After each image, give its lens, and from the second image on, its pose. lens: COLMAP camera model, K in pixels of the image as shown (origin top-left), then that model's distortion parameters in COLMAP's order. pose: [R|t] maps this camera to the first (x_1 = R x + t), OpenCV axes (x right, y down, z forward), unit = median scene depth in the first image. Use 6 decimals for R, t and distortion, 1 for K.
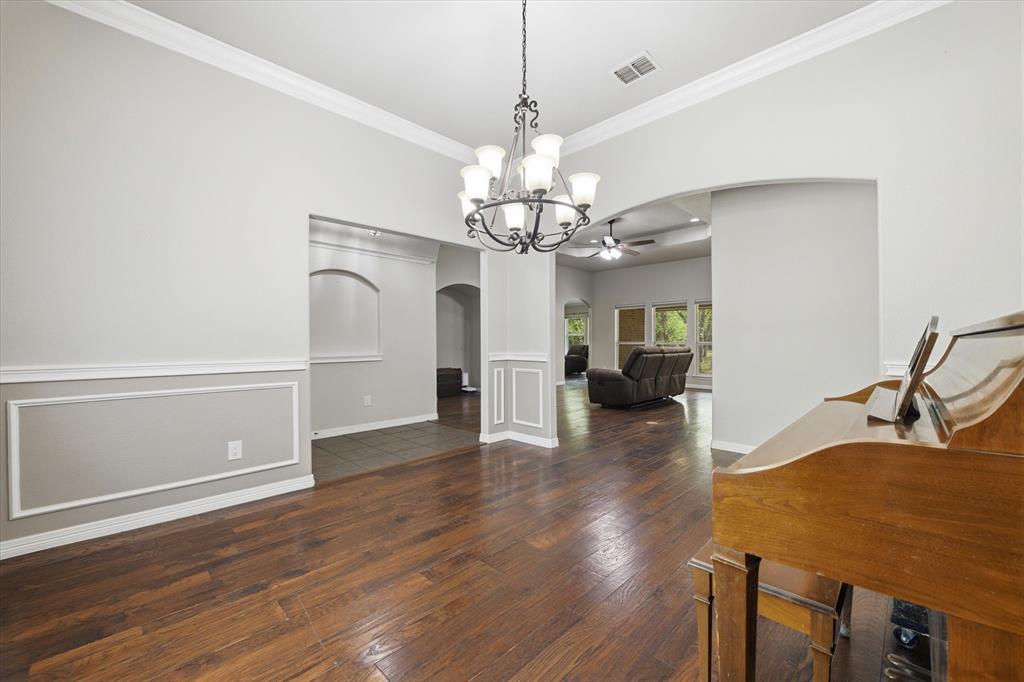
lens RADIAL K [[406.0, 0, 517.3], [0, 406.0, 340.8], [0, 0, 1]] dist [-0.001437, 0.000082]
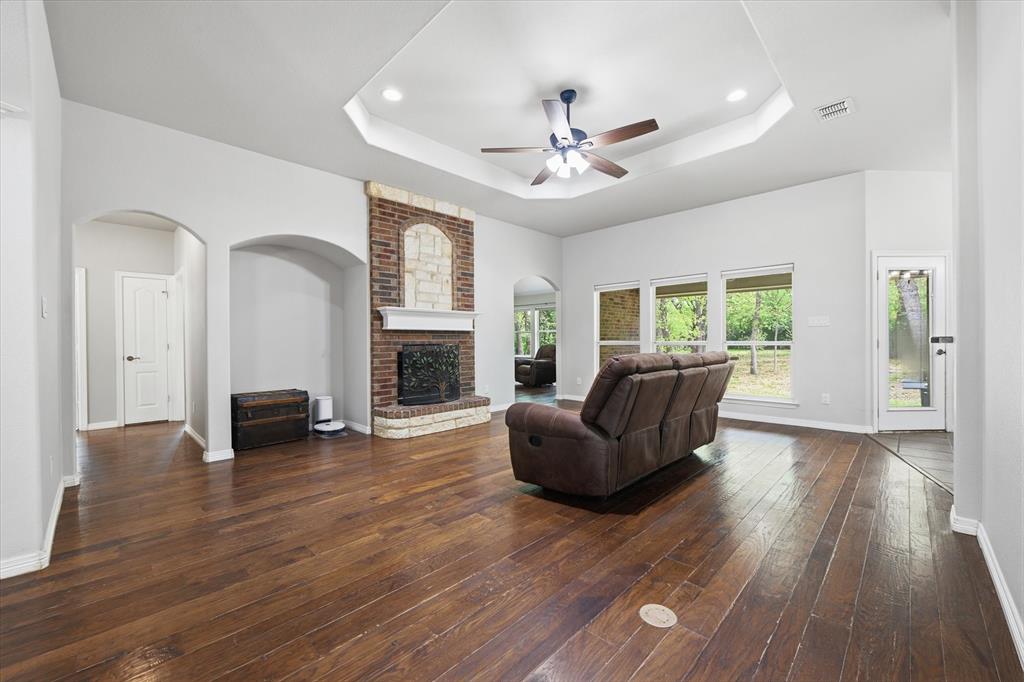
lens RADIAL K [[406.0, 0, 517.3], [0, 406.0, 340.8], [0, 0, 1]] dist [-0.001437, 0.000082]
pose [[0.999954, -0.005856, 0.007556, 0.164505], [0.005830, 0.999977, 0.003412, -0.001584], [-0.007576, -0.003368, 0.999966, 0.509109]]
